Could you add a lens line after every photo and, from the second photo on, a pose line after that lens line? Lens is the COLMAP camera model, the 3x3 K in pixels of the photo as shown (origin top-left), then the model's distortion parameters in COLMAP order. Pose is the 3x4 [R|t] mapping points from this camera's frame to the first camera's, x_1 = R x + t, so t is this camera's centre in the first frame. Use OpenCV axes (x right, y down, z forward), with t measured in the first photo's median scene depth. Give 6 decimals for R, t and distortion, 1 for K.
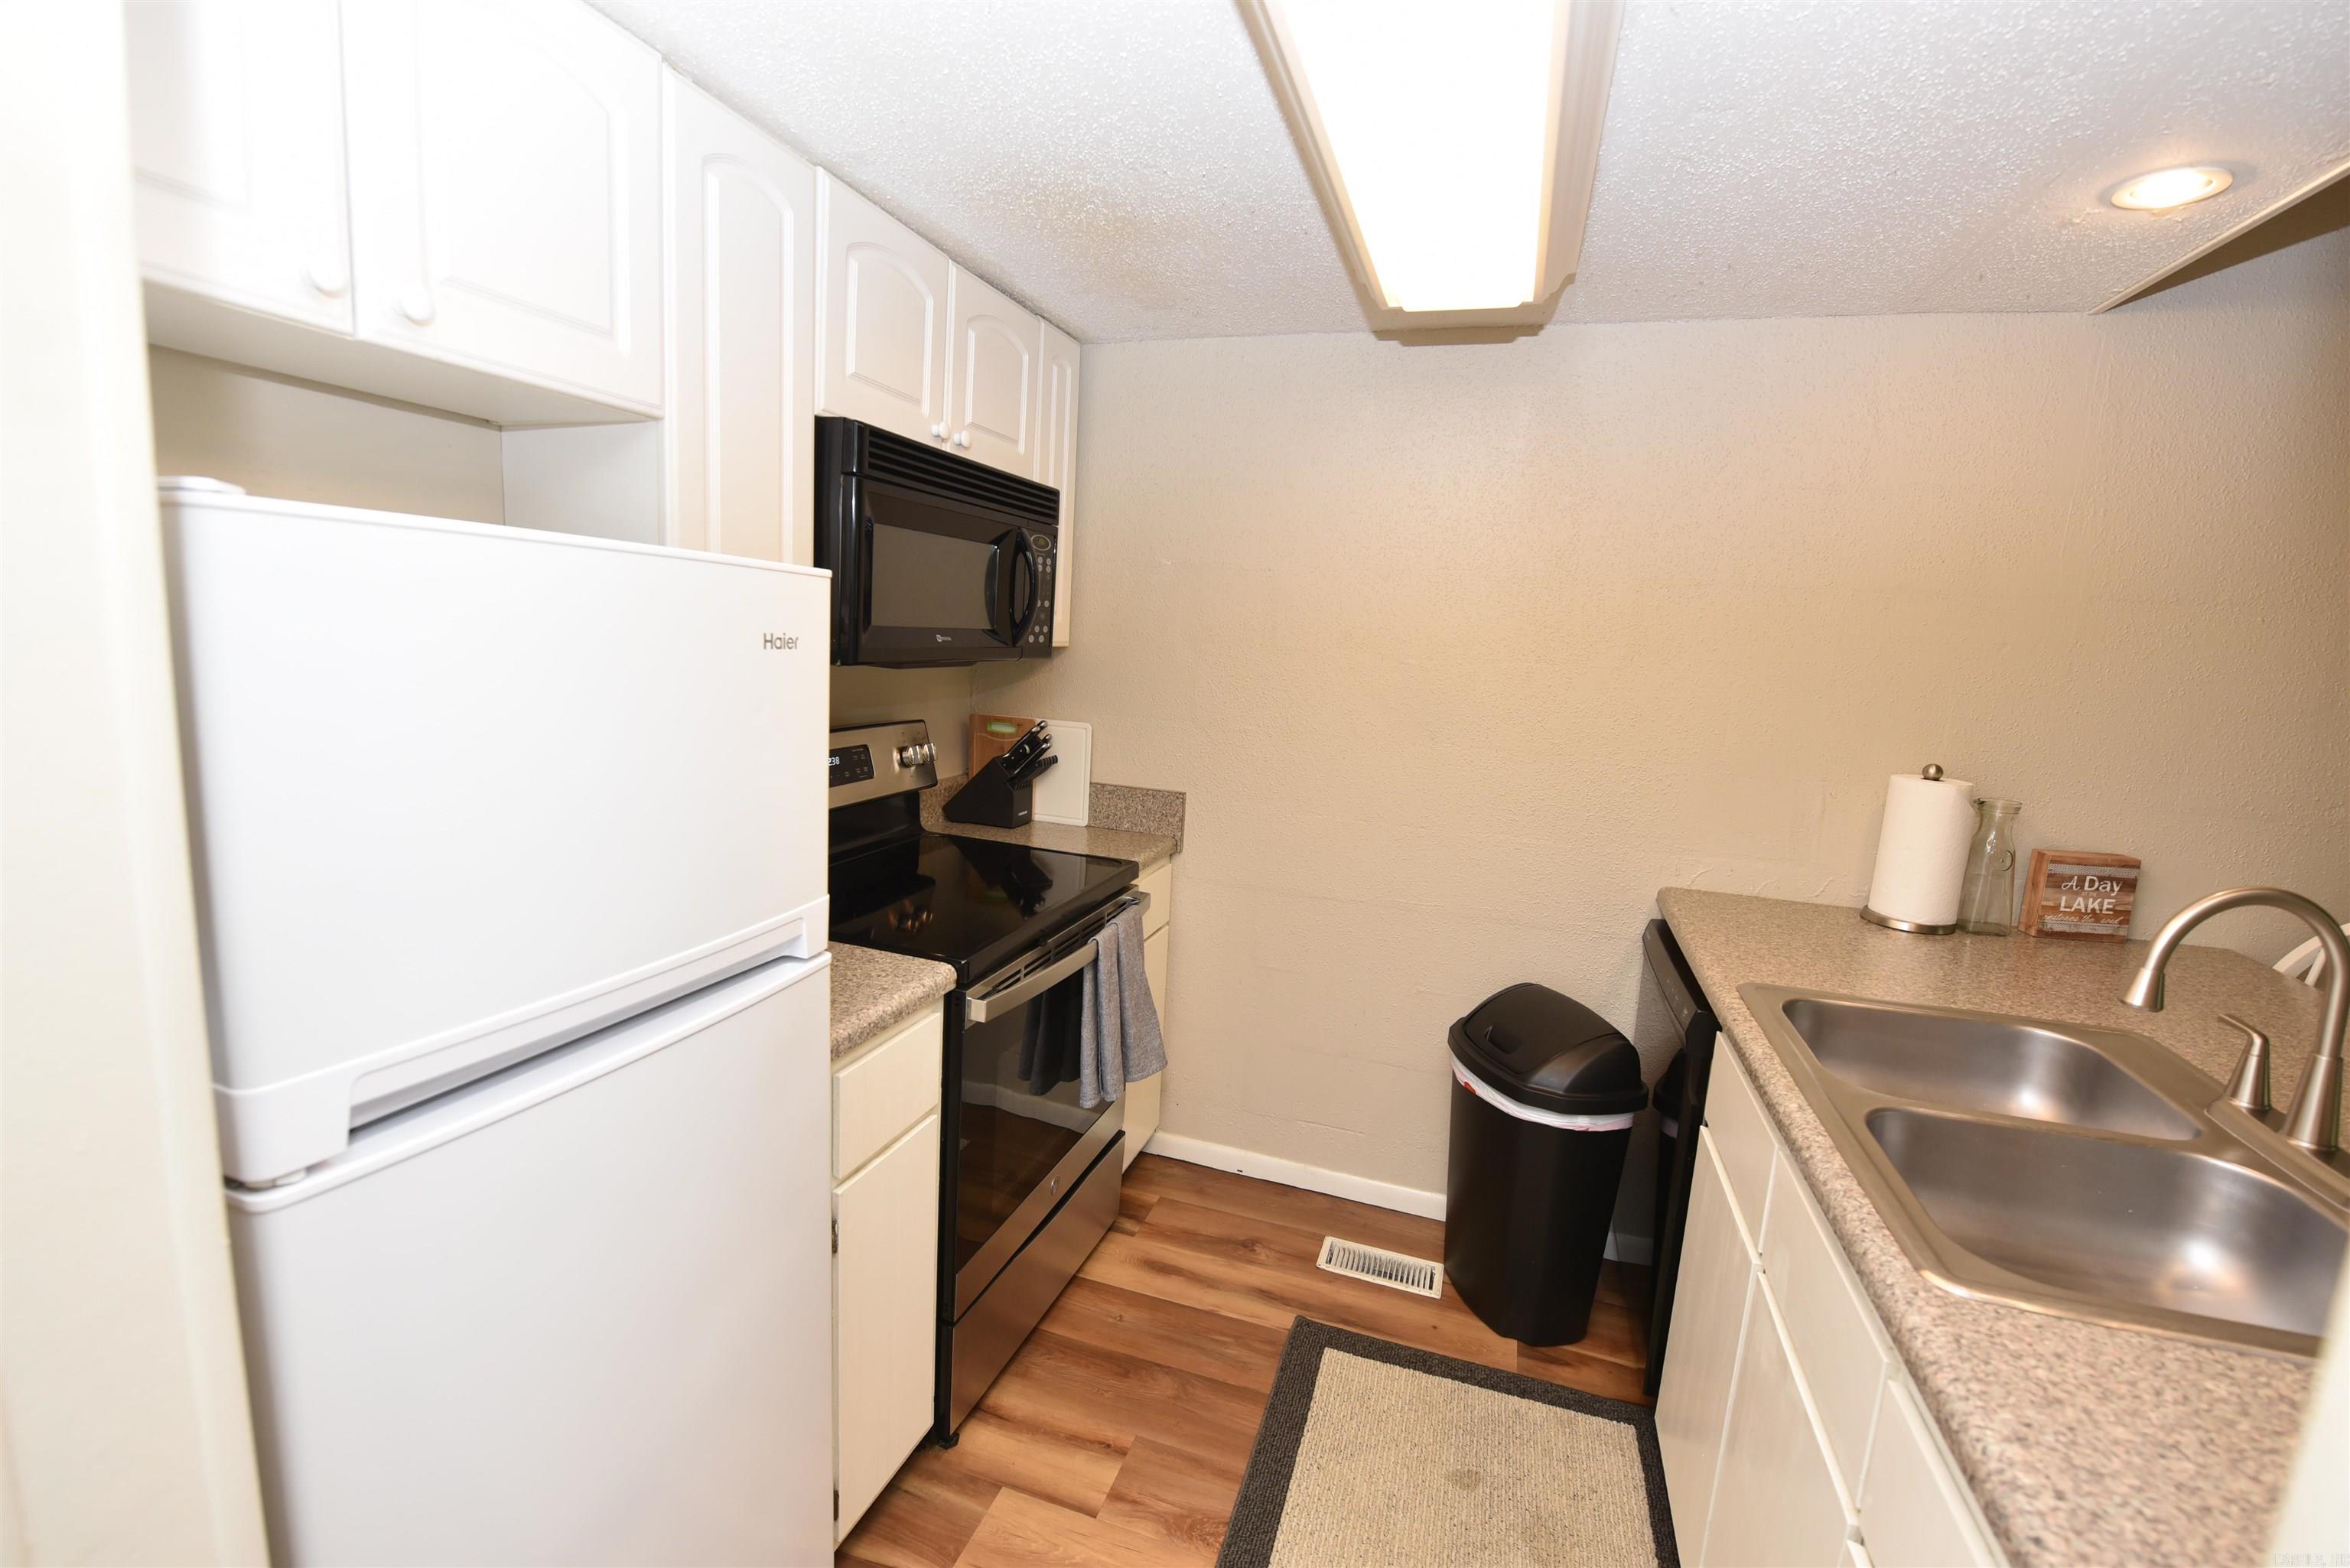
lens RADIAL K [[983.7, 0, 1183.3], [0, 983.7, 784.7], [0, 0, 1]] dist [-0.012250, -0.003468]
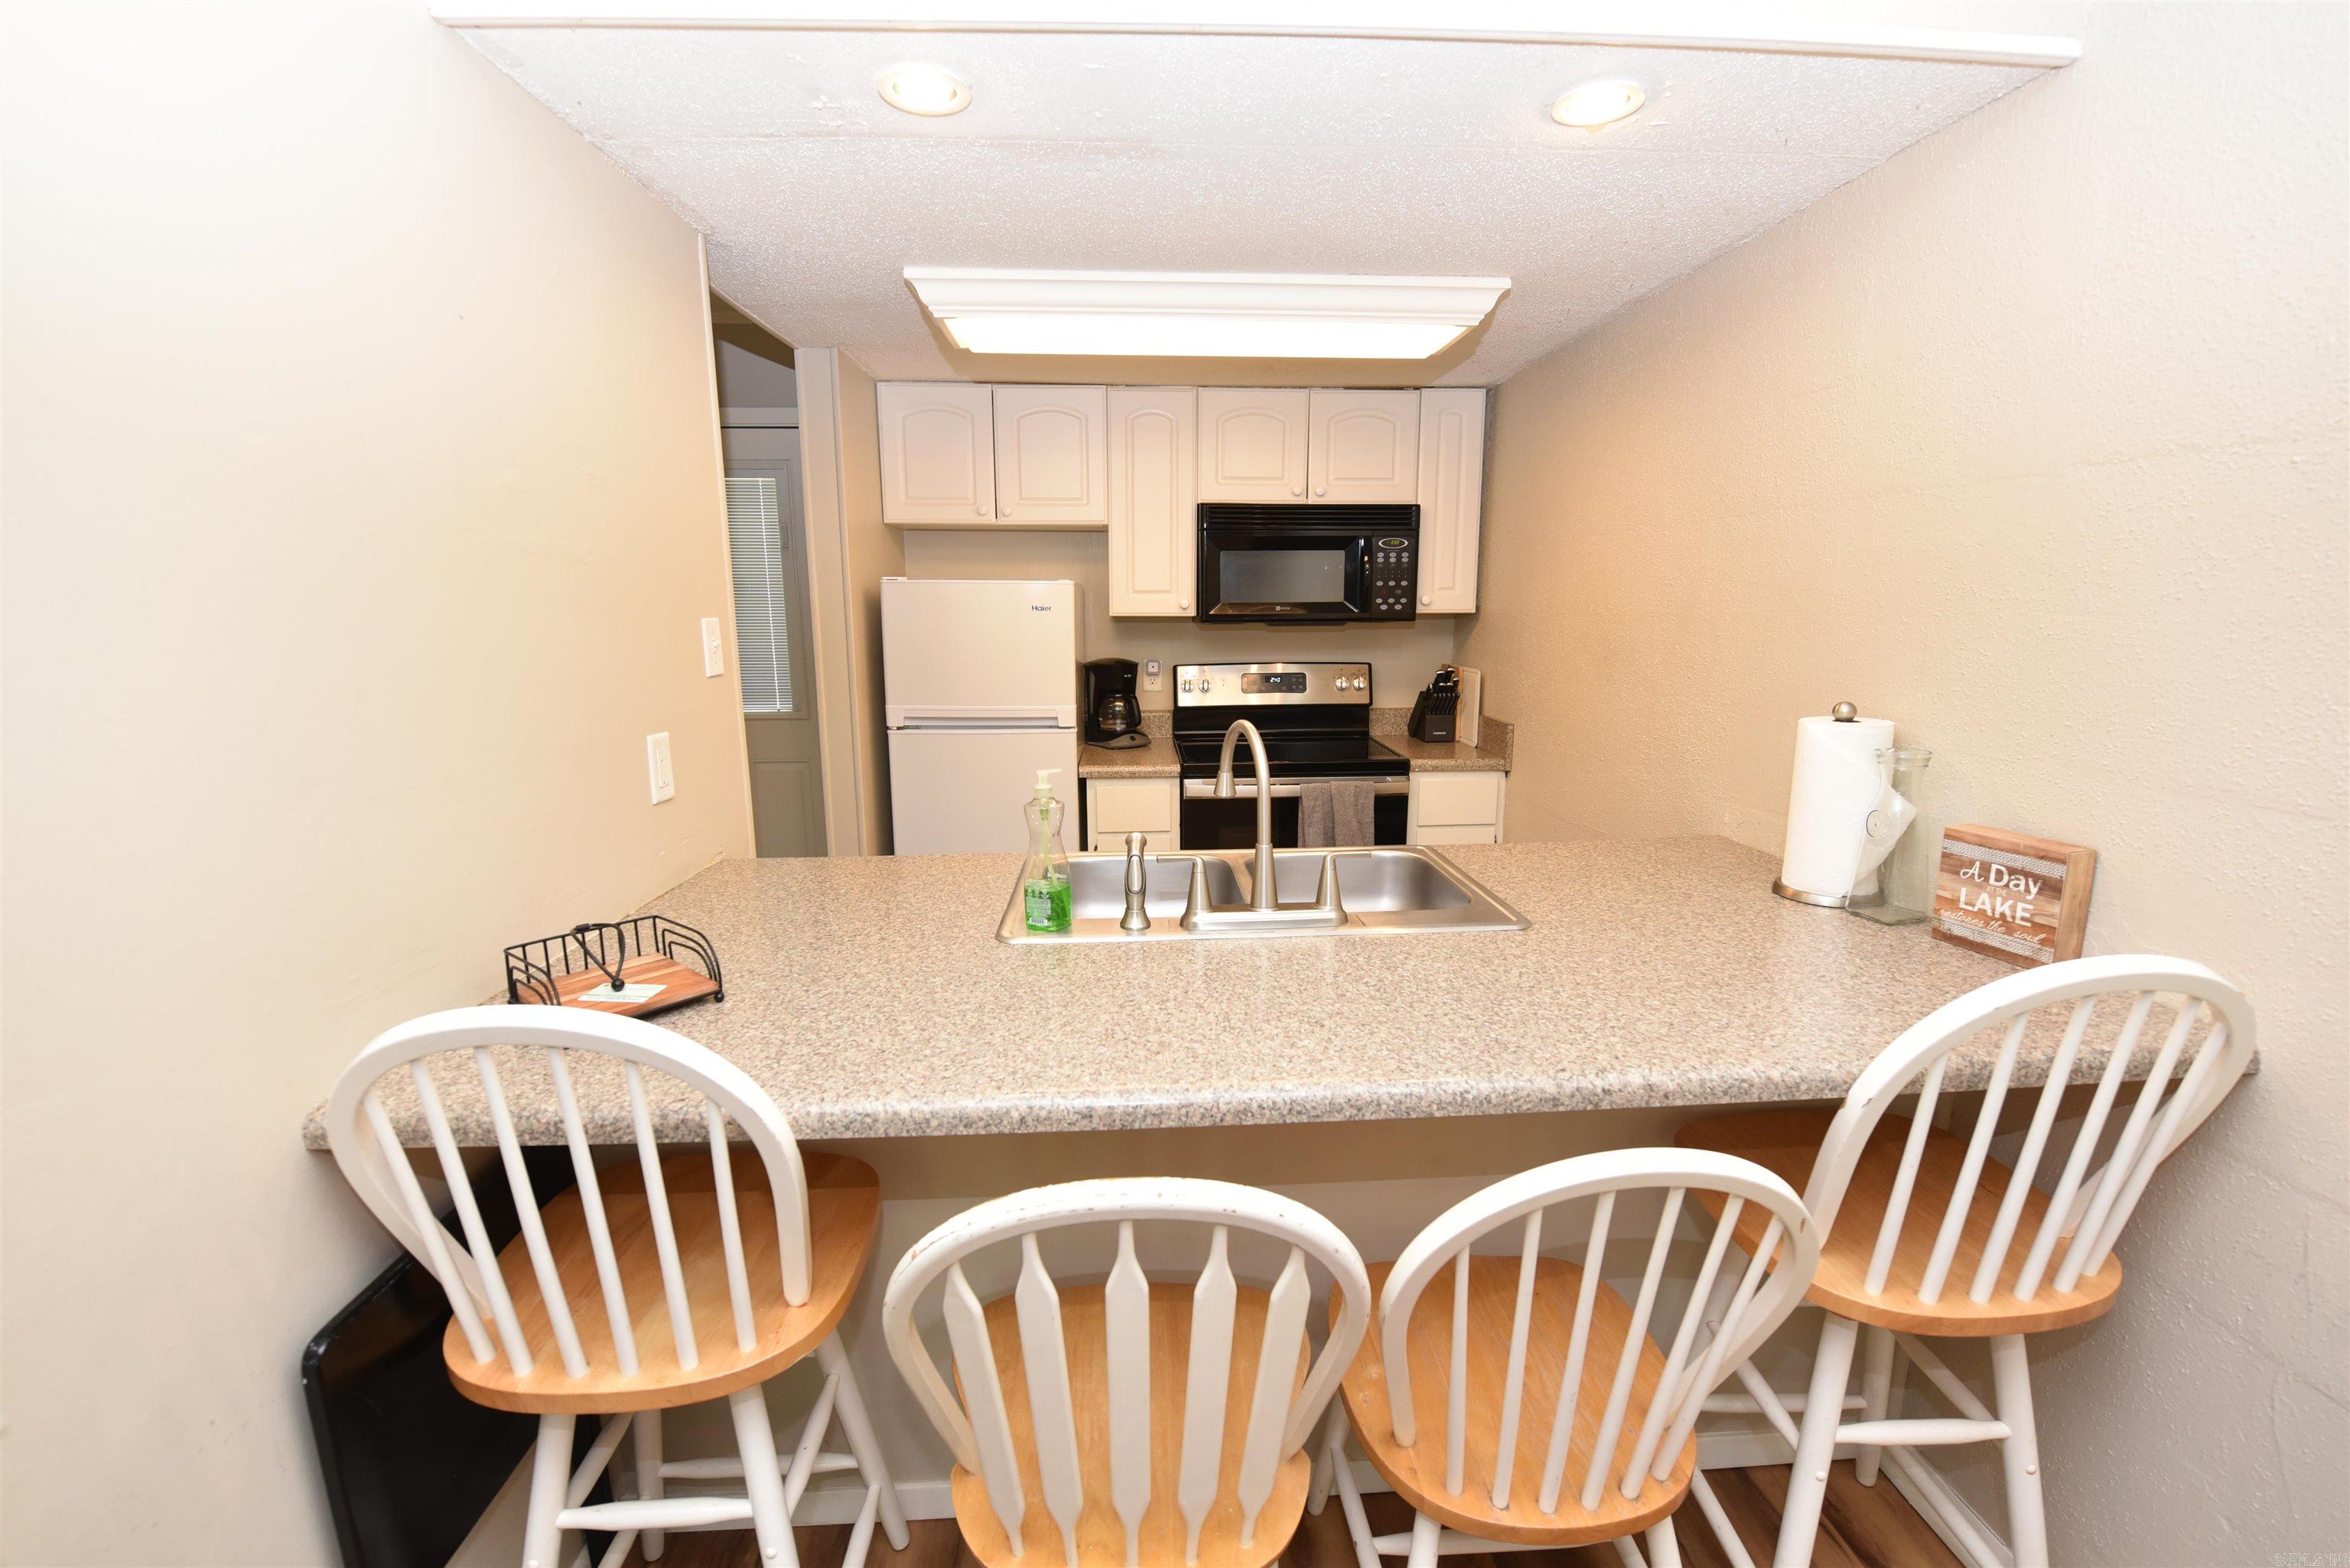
lens RADIAL K [[986.3, 0, 1183.6], [0, 986.3, 782.4], [0, 0, 1]] dist [-0.006892, 0.000109]
pose [[0.371095, 0.113736, -0.921603, 1.295034], [-0.122398, 0.989803, 0.072867, 0.052431], [0.920493, 0.085761, 0.381232, 0.168999]]
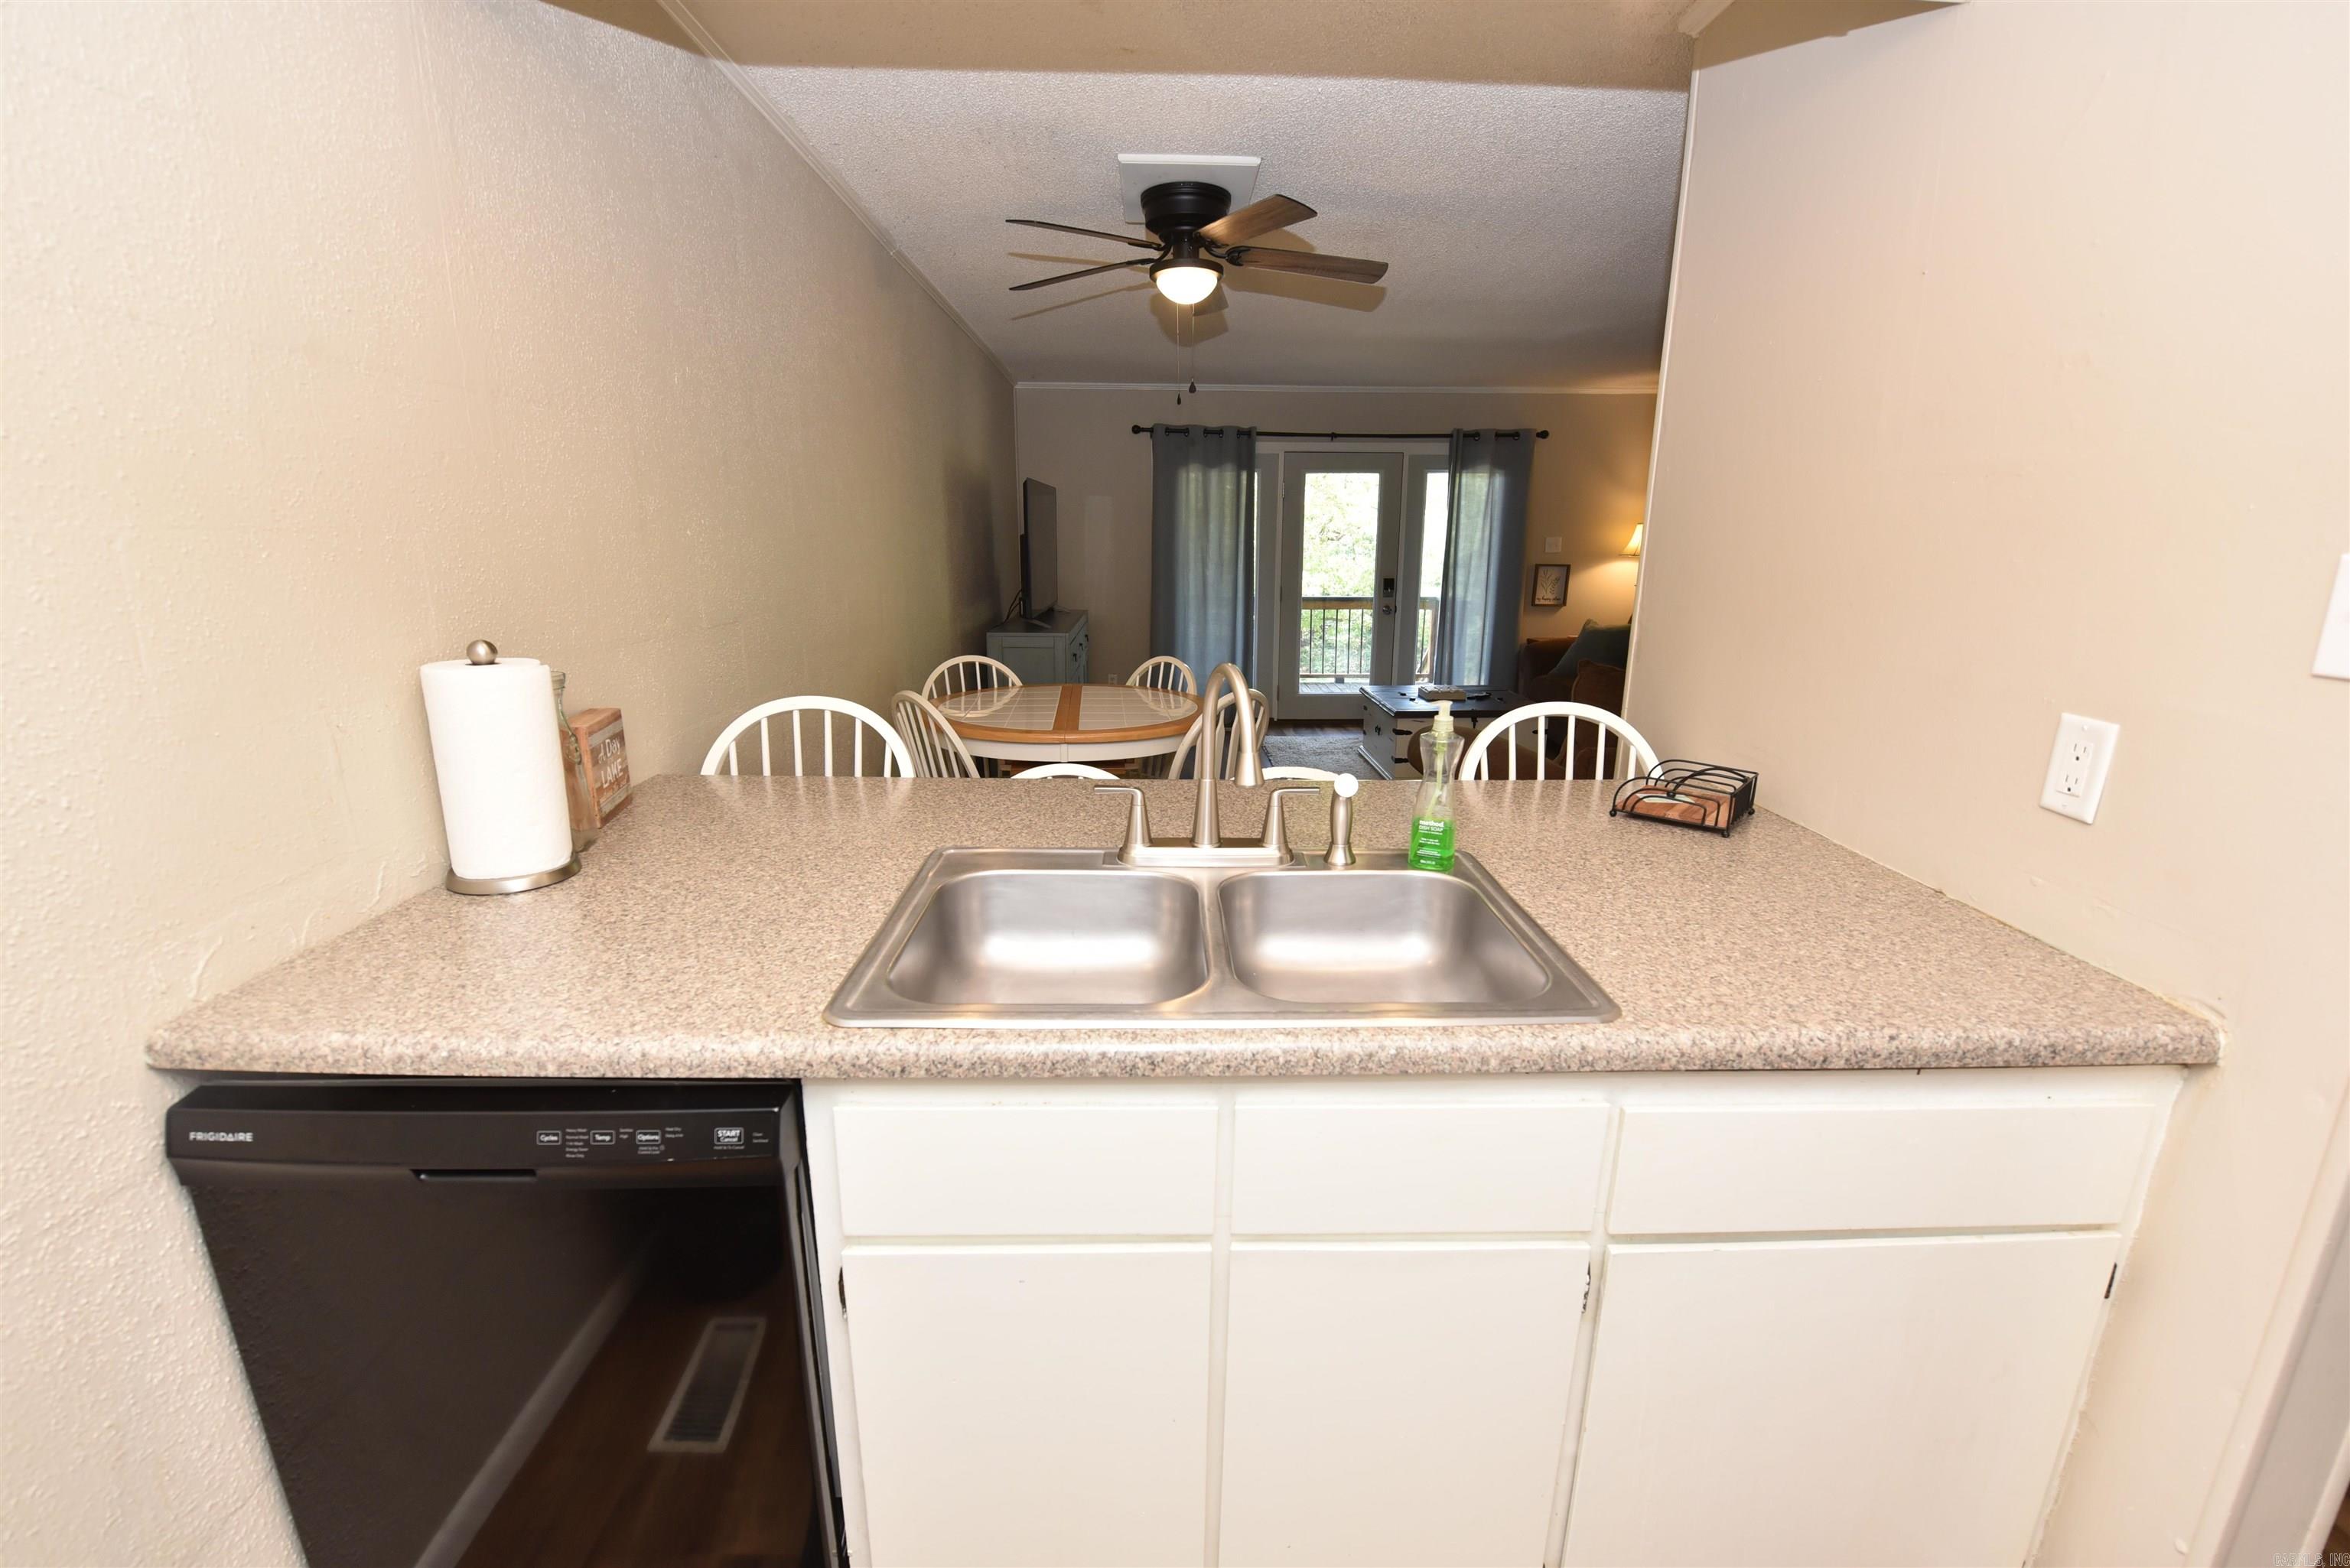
lens RADIAL K [[983.7, 0, 1183.3], [0, 983.7, 784.7], [0, 0, 1]] dist [-0.012250, -0.003468]
pose [[-0.349430, -0.284842, 0.892616, -0.014898], [0.118185, 0.931662, 0.343568, -0.097911], [-0.929479, 0.225547, -0.291887, 0.749184]]
